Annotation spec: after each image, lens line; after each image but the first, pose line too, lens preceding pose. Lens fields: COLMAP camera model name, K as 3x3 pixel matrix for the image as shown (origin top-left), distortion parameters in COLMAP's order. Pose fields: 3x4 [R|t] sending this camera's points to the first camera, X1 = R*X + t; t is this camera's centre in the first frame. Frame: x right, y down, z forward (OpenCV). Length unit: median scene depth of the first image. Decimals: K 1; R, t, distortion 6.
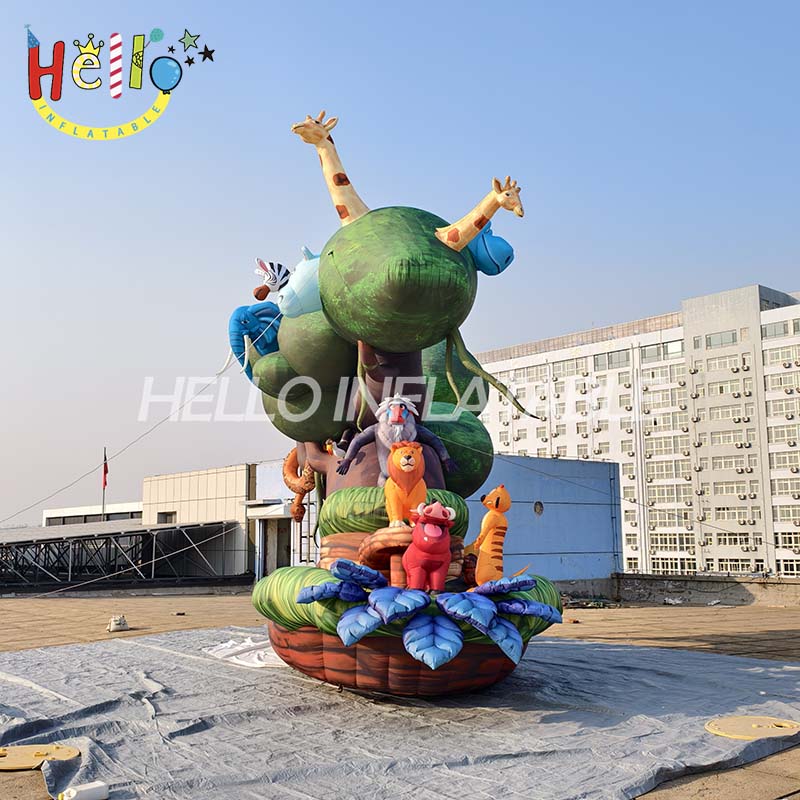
lens RADIAL K [[961.5, 0, 395.8], [0, 961.5, 398.9], [0, 0, 1]] dist [0.063582, 0.000000]
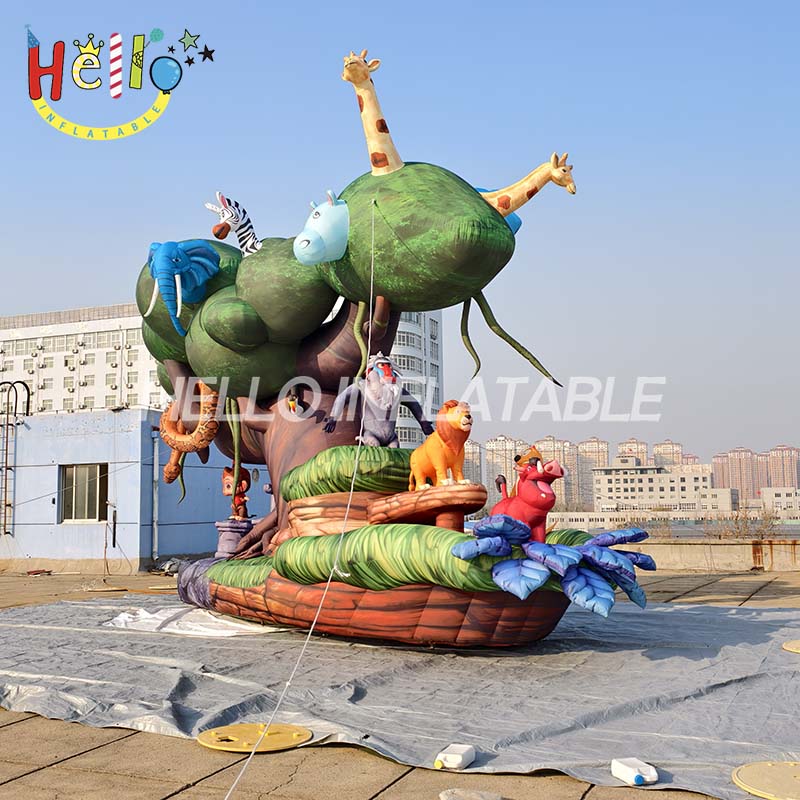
lens RADIAL K [[961.5, 0, 399.5], [0, 961.5, 405.5], [0, 0, 1]] dist [0.063582, 0.000000]
pose [[0.889653, 0.044495, 0.454464, -0.456738], [-0.060570, 0.997946, 0.020867, 0.028664], [-0.452602, -0.046091, 0.890521, 0.118106]]
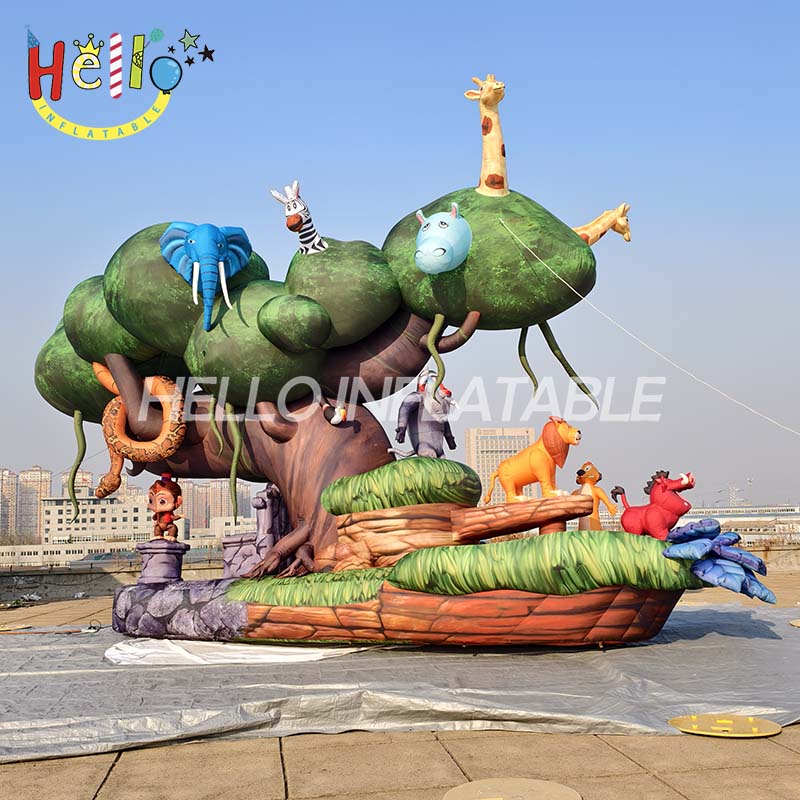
lens RADIAL K [[961.5, 0, 397.0], [0, 961.5, 398.3], [0, 0, 1]] dist [0.063582, 0.000000]
pose [[0.515024, 0.107531, 0.850404, -0.917708], [-0.101997, 0.992739, -0.063757, 0.101111], [-0.851086, -0.053902, 0.522252, 0.540530]]
